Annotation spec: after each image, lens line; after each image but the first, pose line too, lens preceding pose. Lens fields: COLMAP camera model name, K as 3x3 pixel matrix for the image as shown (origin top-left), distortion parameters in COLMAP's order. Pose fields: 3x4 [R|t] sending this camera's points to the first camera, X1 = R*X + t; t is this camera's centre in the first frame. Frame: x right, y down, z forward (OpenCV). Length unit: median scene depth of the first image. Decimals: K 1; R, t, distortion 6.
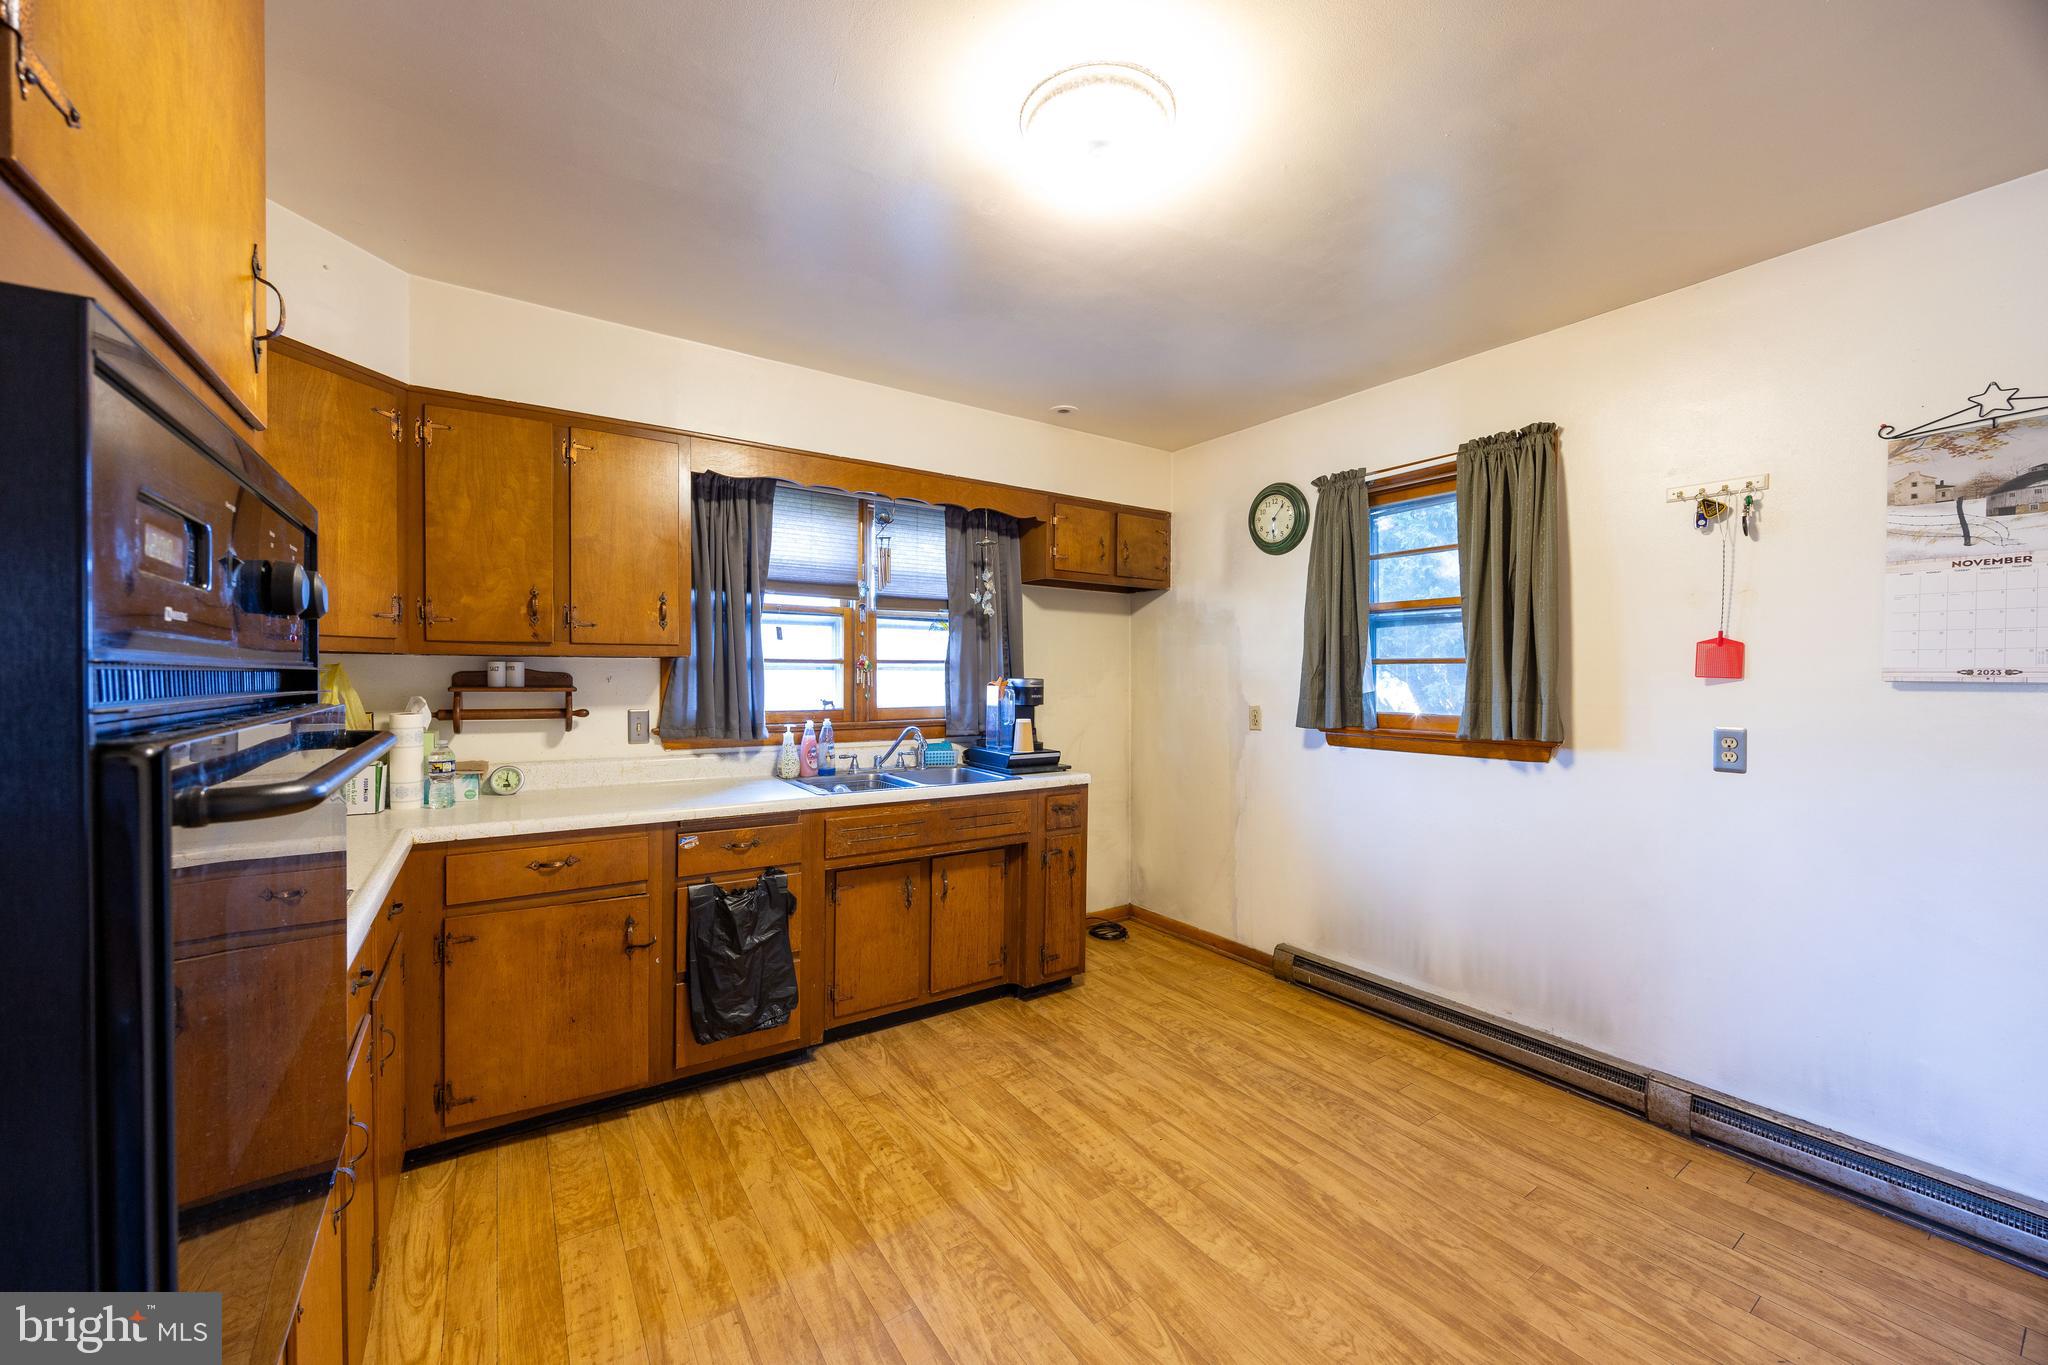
lens RADIAL K [[776.0, 0, 1025.6], [0, 776.0, 685.6], [0, 0, 1]] dist [-0.003280, 0.000360]
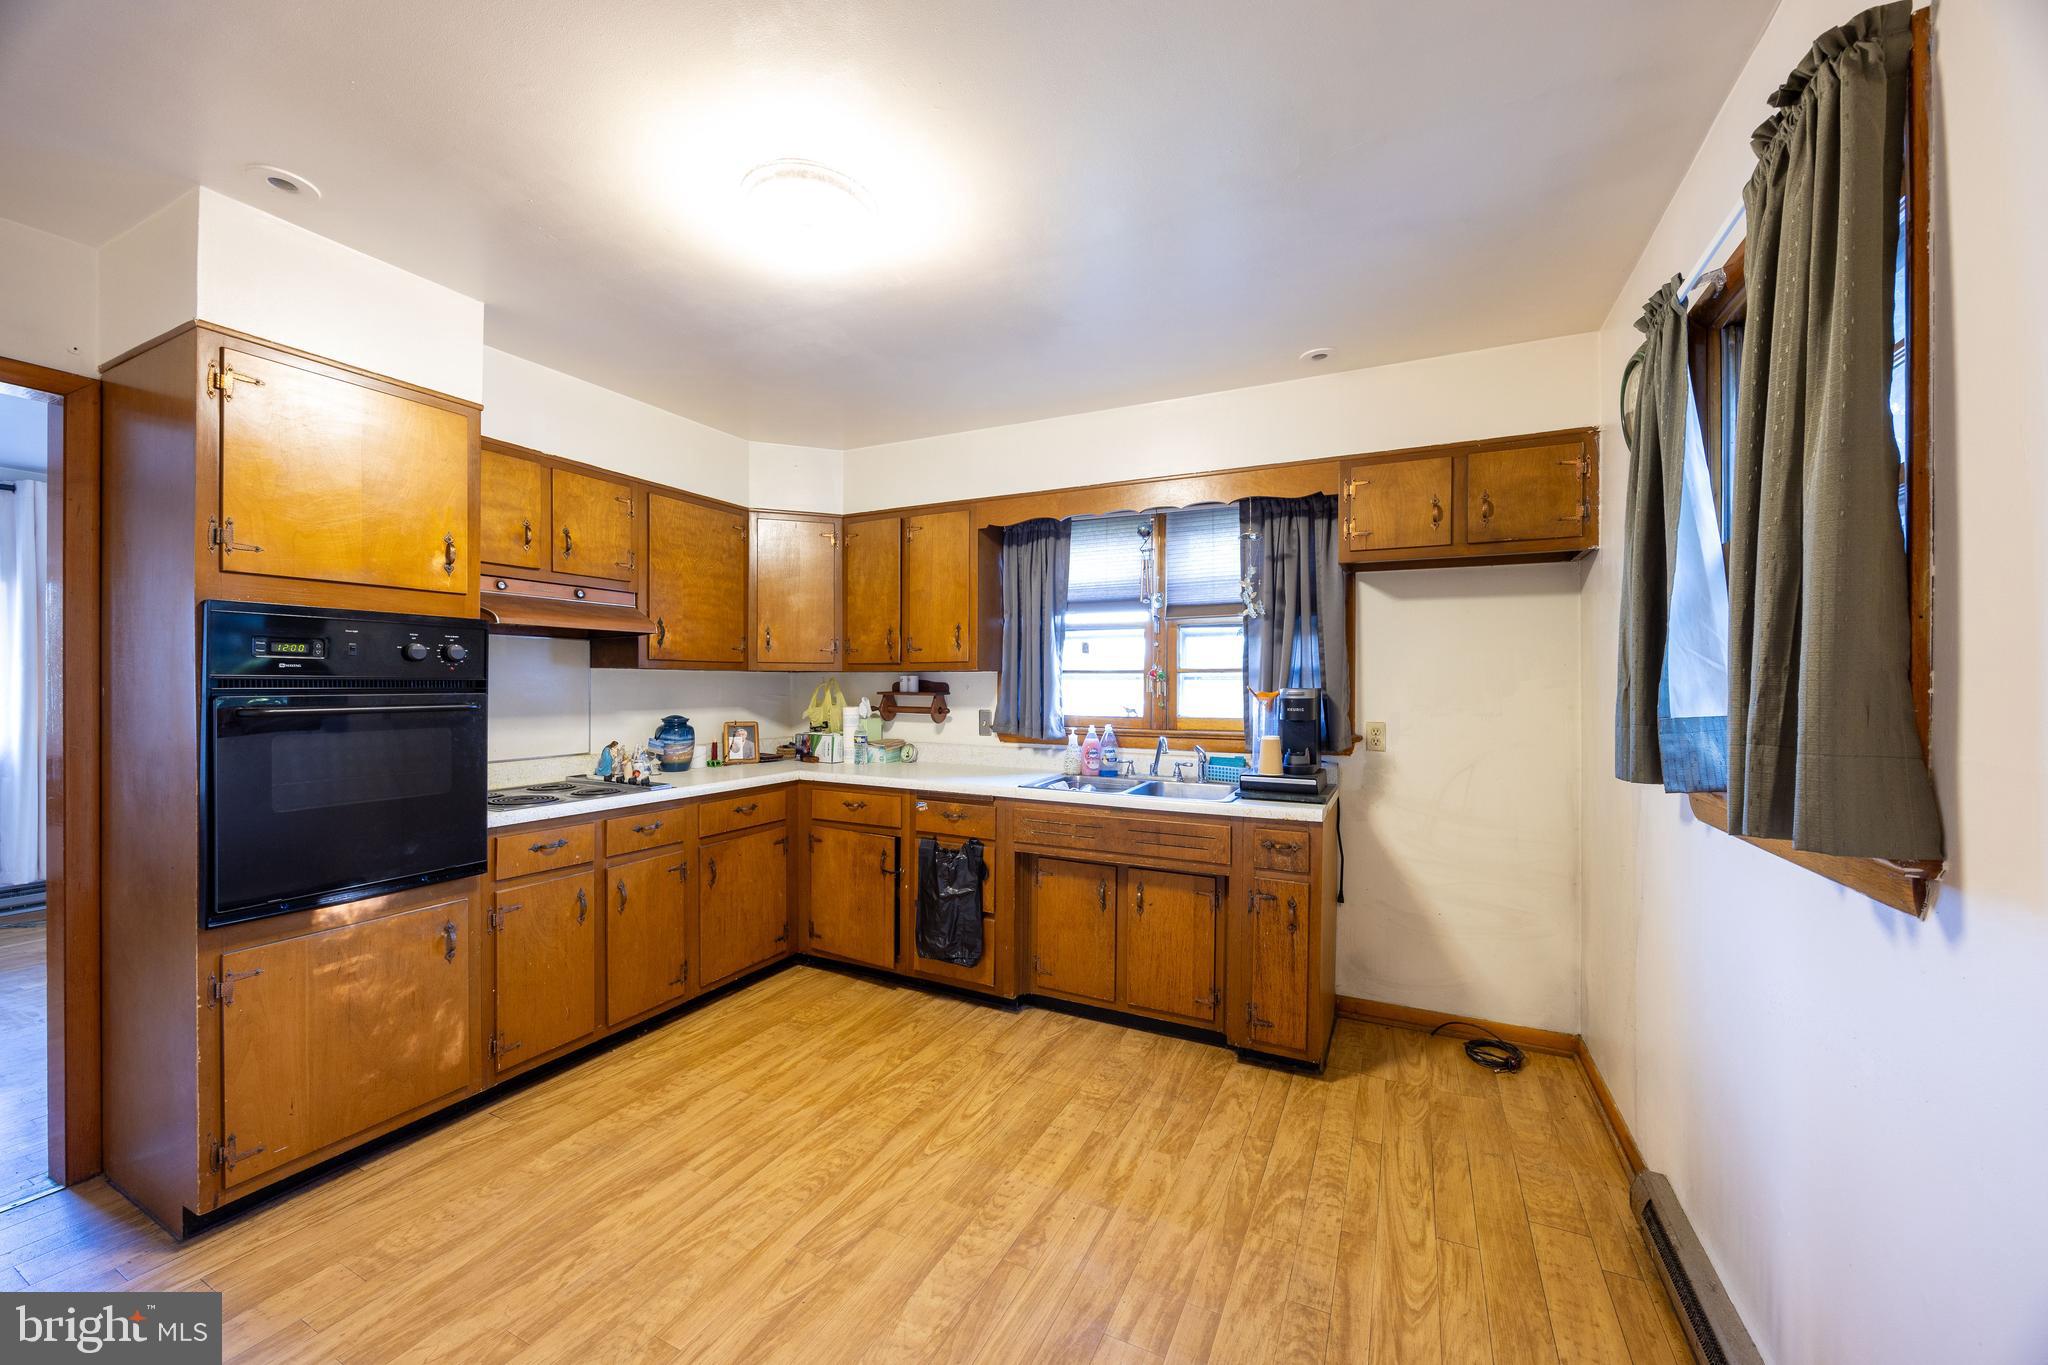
lens RADIAL K [[776.0, 0, 1026.7], [0, 776.0, 686.2], [0, 0, 1]] dist [-0.003280, 0.000360]
pose [[0.490030, 0.000490, -0.871705, 0.727982], [-0.013832, 0.999878, -0.007214, -0.001724], [0.871596, 0.015592, 0.489978, 0.418922]]
